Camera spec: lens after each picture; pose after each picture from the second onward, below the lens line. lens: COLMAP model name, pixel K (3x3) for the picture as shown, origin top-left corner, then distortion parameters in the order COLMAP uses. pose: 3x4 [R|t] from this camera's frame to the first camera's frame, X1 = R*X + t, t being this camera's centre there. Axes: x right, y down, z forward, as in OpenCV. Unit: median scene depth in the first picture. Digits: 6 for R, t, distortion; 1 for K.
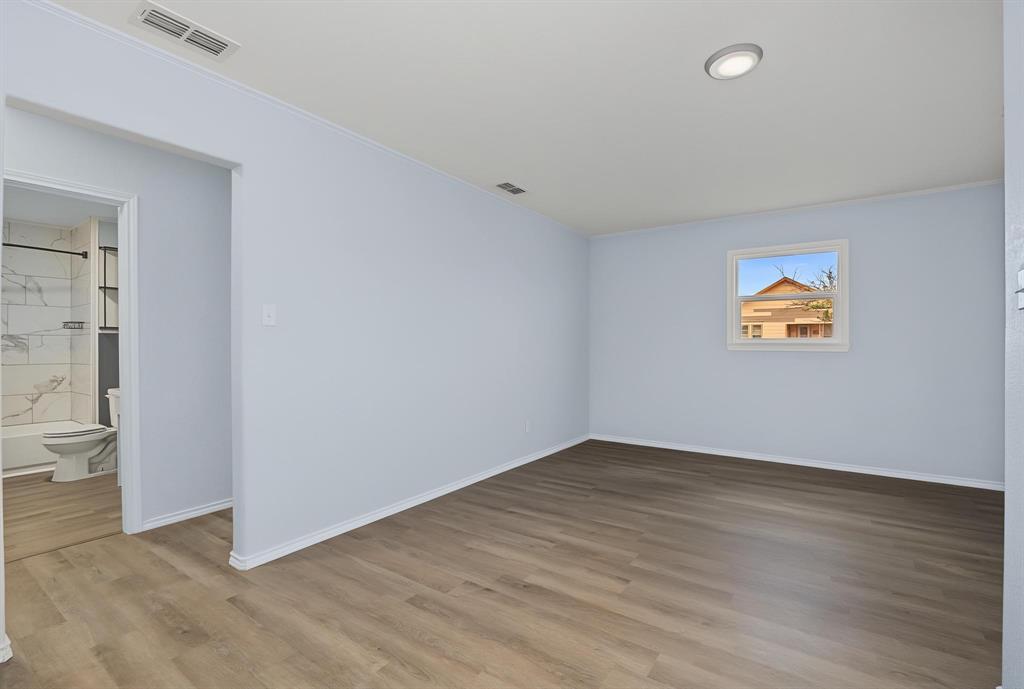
lens RADIAL K [[469.3, 0, 495.0], [0, 469.3, 345.7], [0, 0, 1]] dist [0.001426, 0.000124]
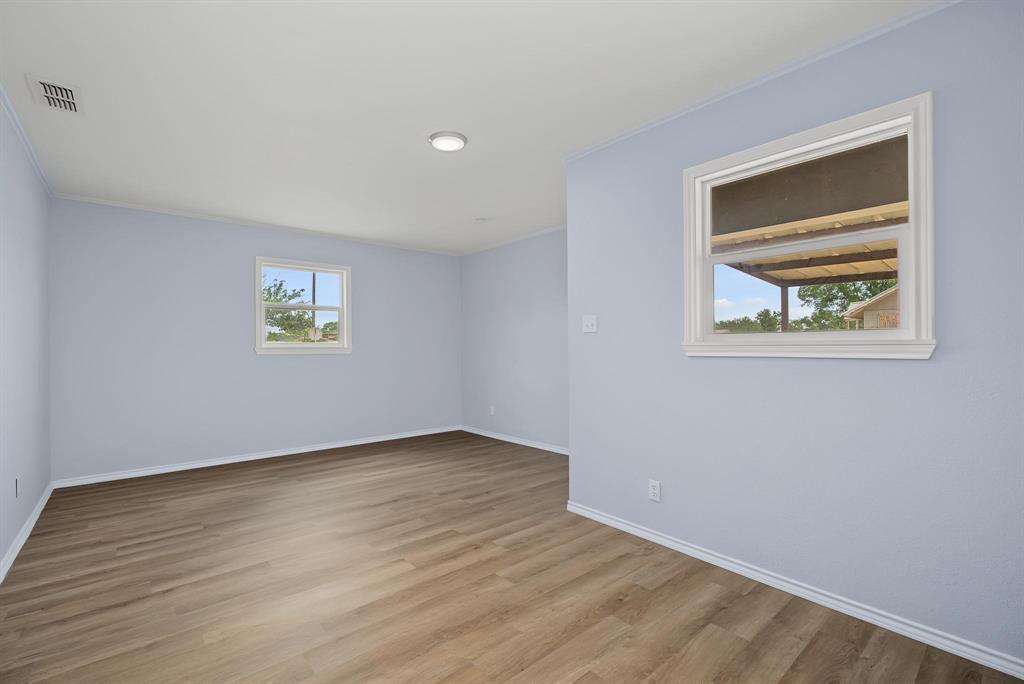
lens RADIAL K [[464.7, 0, 512.0], [0, 464.7, 342.0], [0, 0, 1]] dist [-0.000797, 0.000089]
pose [[0.229813, 0.009563, 0.973188, -0.539384], [0.005641, 0.999922, -0.011157, -0.004565], [-0.973218, 0.008053, 0.229741, 0.351694]]
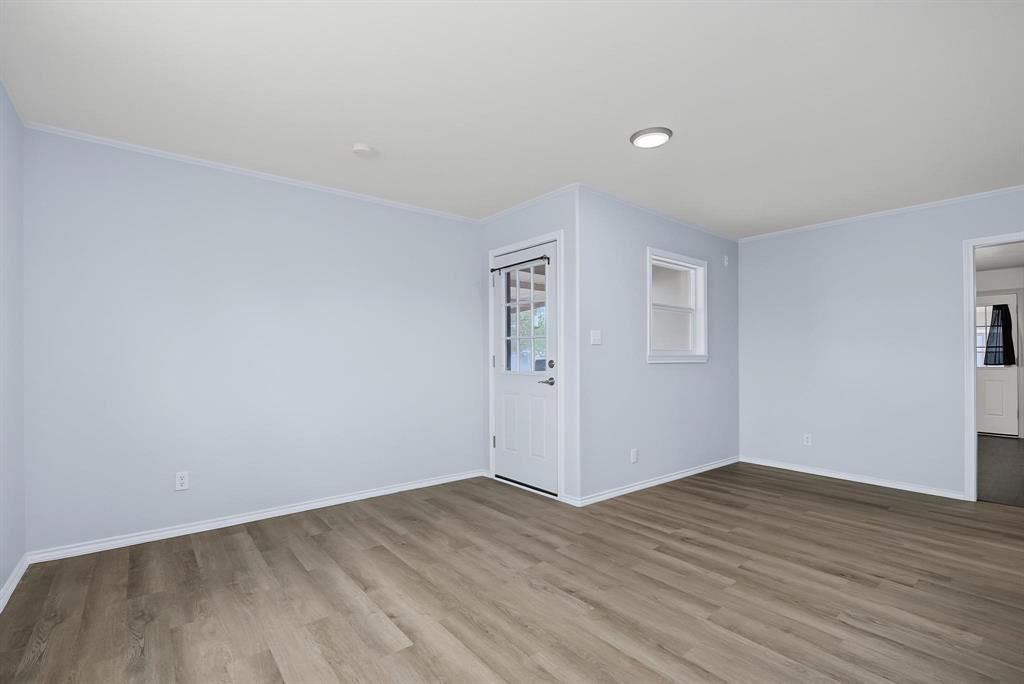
lens RADIAL K [[461.0, 0, 519.3], [0, 461.0, 352.2], [0, 0, 1]] dist [0.001795, 0.000222]
pose [[-0.972452, -0.001101, 0.233101, 0.390942], [-0.004515, 0.999890, -0.014114, 0.005556], [-0.233060, -0.014778, -0.972350, 1.591594]]
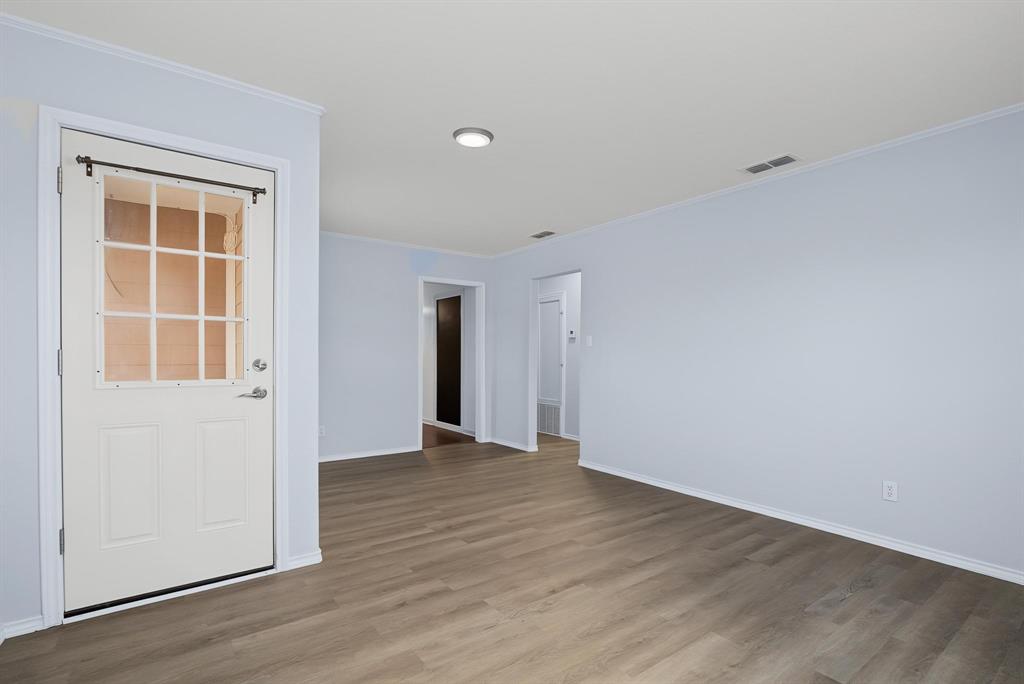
lens RADIAL K [[458.4, 0, 508.7], [0, 458.4, 347.5], [0, 0, 1]] dist [-0.008385, 0.000600]
pose [[-0.303910, -0.028590, -0.952272, 1.180095], [-0.008508, 0.999591, -0.027295, 0.005917], [0.952663, -0.000194, -0.304029, 1.030218]]
